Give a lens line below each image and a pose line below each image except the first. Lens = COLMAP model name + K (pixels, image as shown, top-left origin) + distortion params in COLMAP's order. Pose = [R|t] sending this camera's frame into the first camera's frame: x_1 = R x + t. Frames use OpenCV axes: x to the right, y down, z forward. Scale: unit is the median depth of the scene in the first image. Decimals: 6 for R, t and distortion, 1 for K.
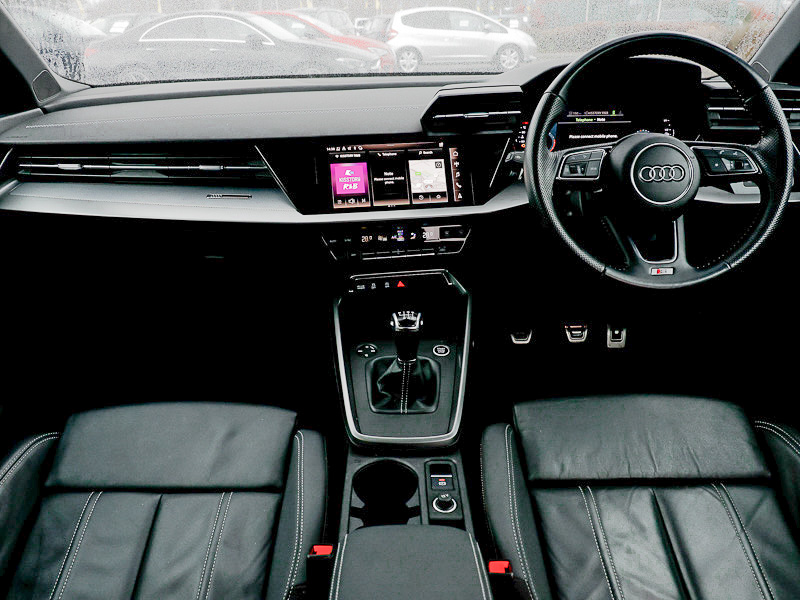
lens RADIAL K [[598.7, 0, 399.5], [0, 598.7, 315.2], [0, 0, 1]] dist [0.003112, -0.001504]
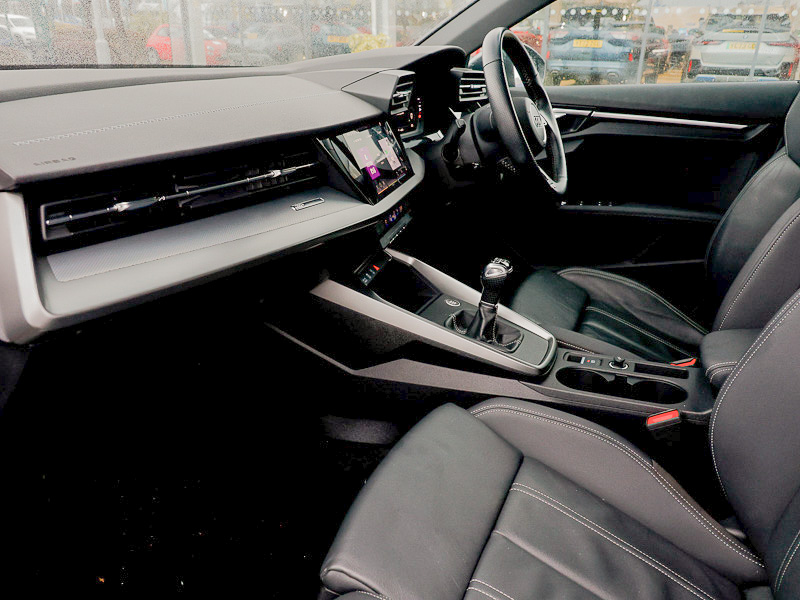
lens RADIAL K [[618.7, 0, 397.9], [0, 618.7, 291.1], [0, 0, 1]] dist [0.001466, 0.003051]
pose [[0.394572, -0.300102, 0.868477, -0.970309], [0.369435, 0.917217, 0.149100, -0.170745], [-0.841327, 0.262015, 0.472776, 0.548897]]
